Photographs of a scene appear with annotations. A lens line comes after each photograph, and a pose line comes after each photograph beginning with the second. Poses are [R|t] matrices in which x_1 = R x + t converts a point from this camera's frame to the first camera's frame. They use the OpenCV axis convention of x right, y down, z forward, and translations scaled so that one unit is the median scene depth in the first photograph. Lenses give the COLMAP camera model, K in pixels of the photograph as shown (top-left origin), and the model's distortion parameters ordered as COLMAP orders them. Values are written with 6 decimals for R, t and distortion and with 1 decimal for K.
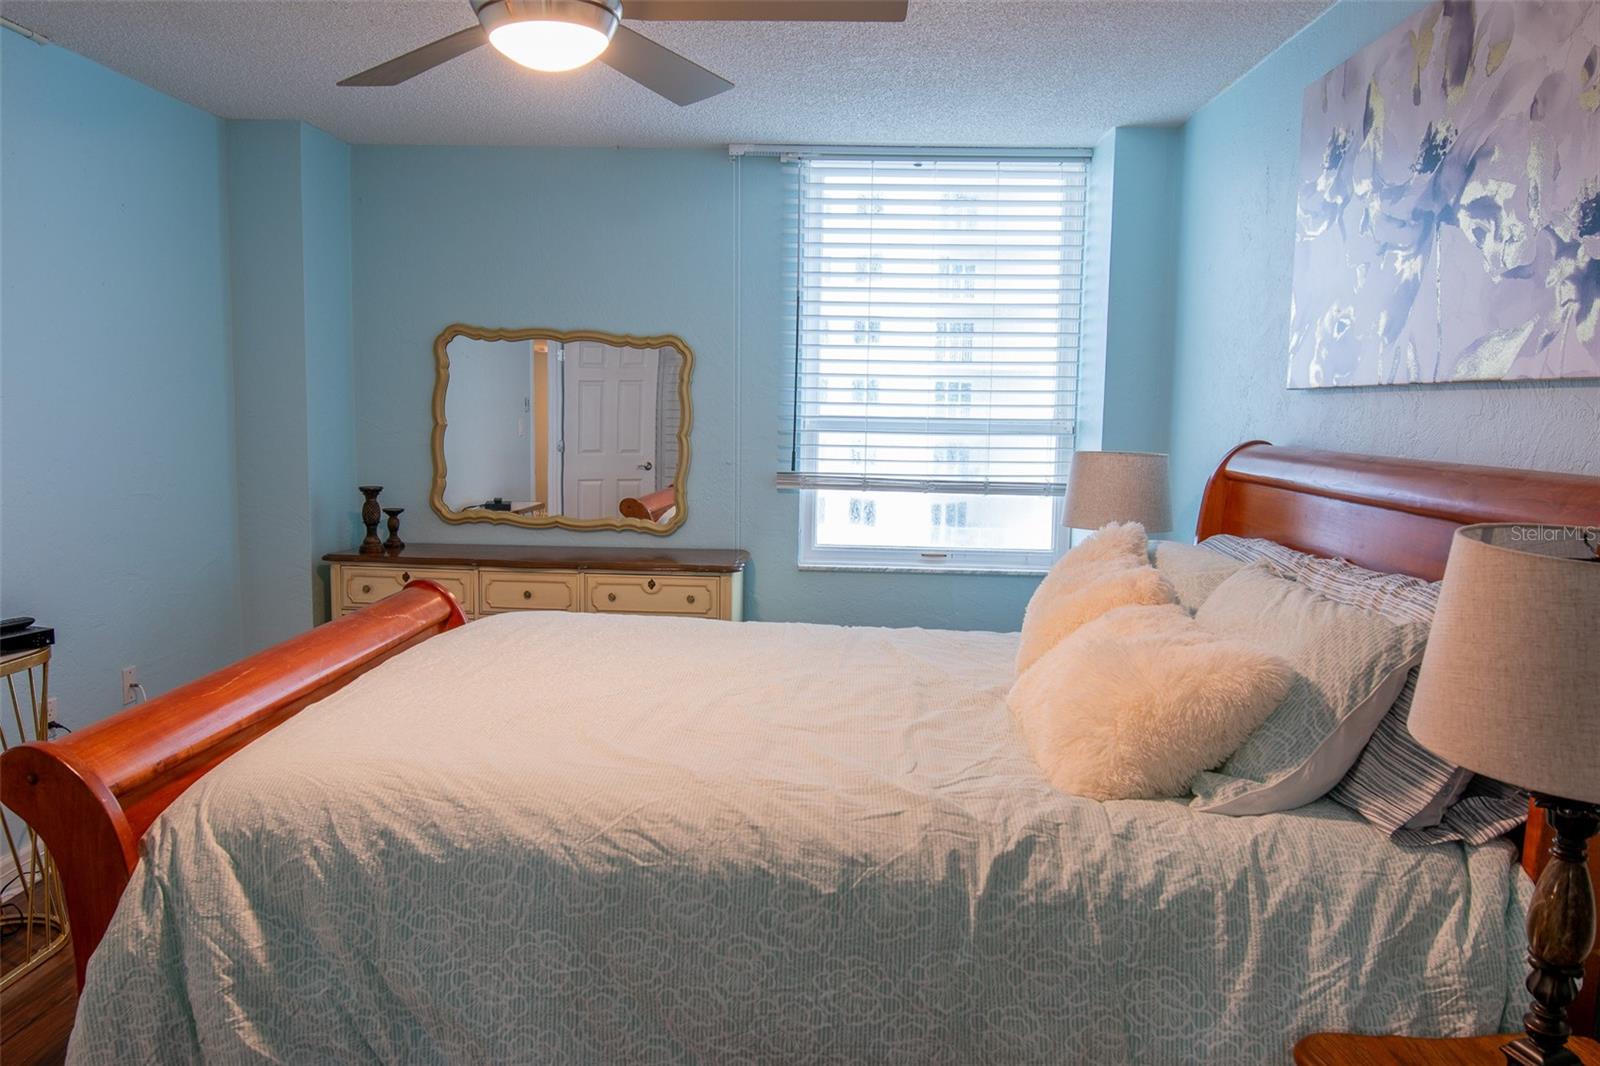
lens RADIAL K [[1133.4, 0, 793.7], [0, 1133.4, 529.9], [0, 0, 1]] dist [-0.001965, -0.025601]
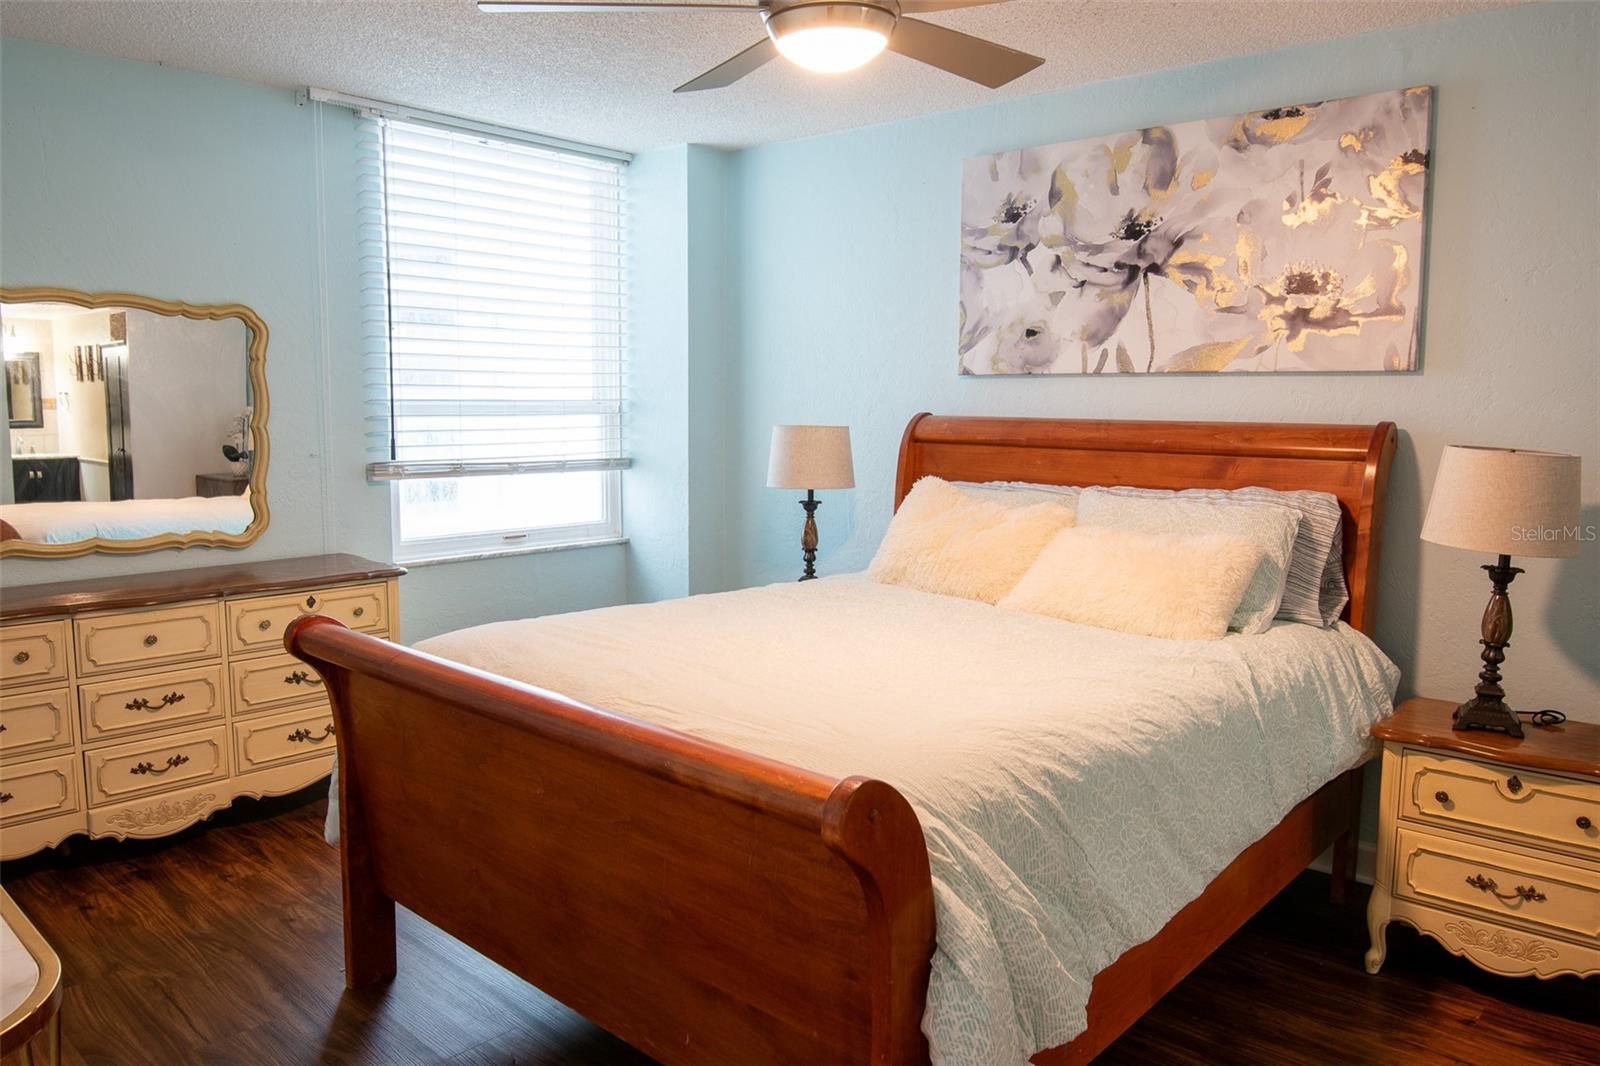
lens RADIAL K [[1133.4, 0, 797.7], [0, 1133.4, 534.4], [0, 0, 1]] dist [-0.001965, -0.025601]
pose [[0.642970, -0.104842, 0.758681, -1.067262], [0.087292, 0.994163, 0.063404, -0.048499], [-0.760900, 0.025460, 0.648369, 0.353052]]
